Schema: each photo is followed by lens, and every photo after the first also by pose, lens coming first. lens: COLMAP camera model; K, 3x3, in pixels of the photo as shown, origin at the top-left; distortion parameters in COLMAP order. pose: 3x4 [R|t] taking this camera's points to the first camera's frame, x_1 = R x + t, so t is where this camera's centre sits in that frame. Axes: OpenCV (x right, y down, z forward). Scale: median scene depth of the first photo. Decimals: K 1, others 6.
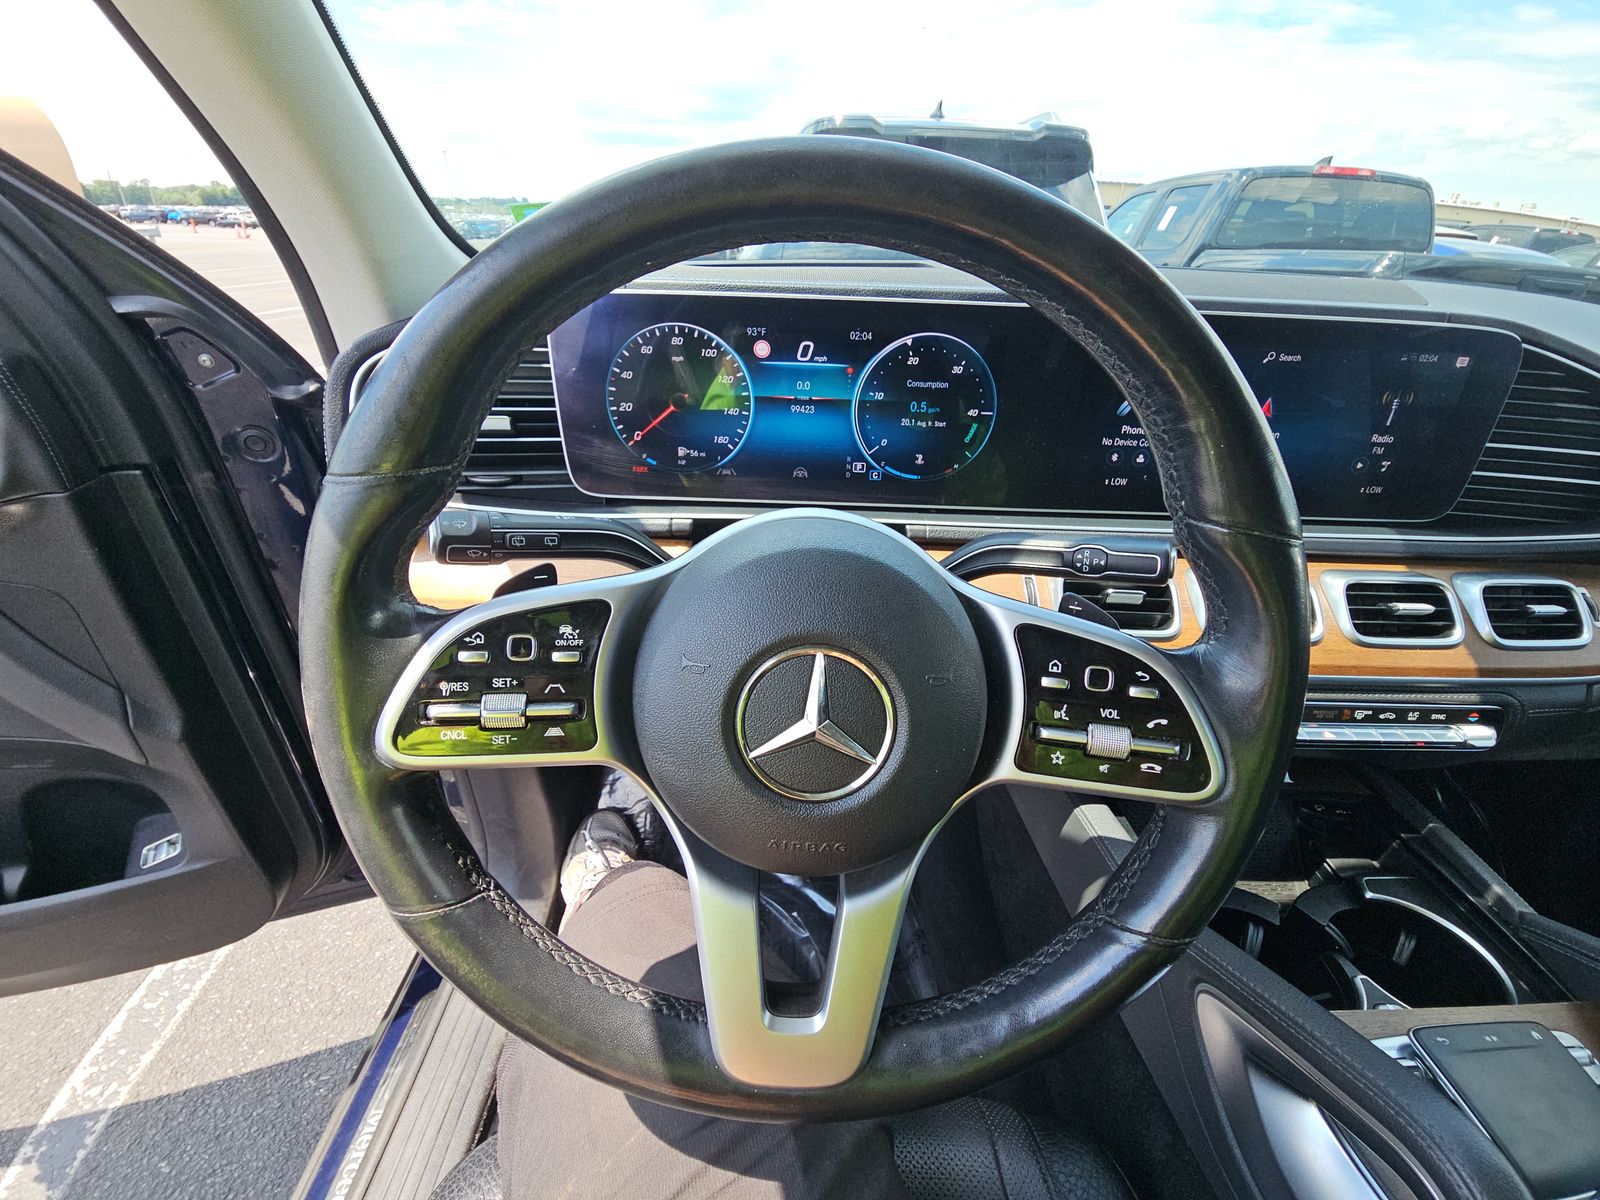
lens RADIAL K [[642.3, 0, 800.0], [0, 642.3, 600.0], [0, 0, 1]] dist [-0.001341, -0.006646]
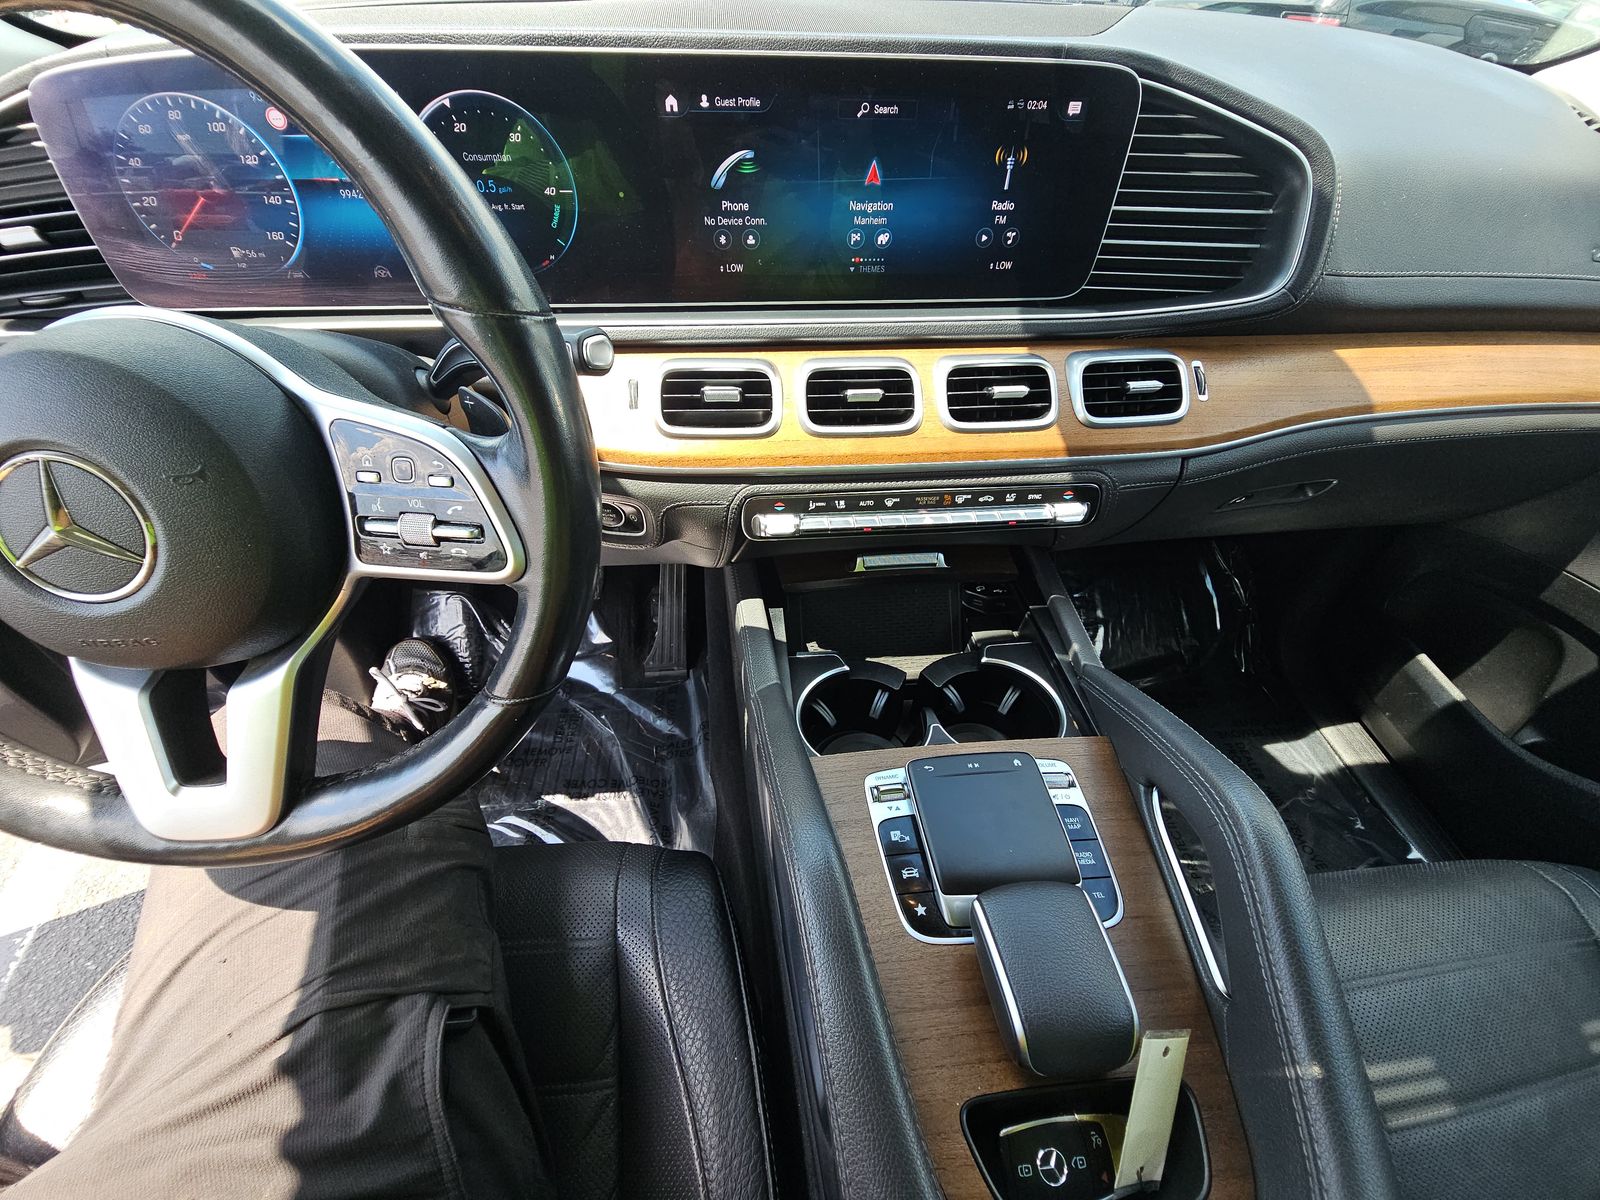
lens RADIAL K [[630.6, 0, 798.6], [0, 630.6, 573.0], [0, 0, 1]] dist [0.004018, -0.005873]
pose [[0.995877, -0.069944, 0.057763, 0.537773], [0.053351, 0.966608, 0.250643, 0.022567], [-0.073365, -0.246528, 0.966355, -0.011655]]
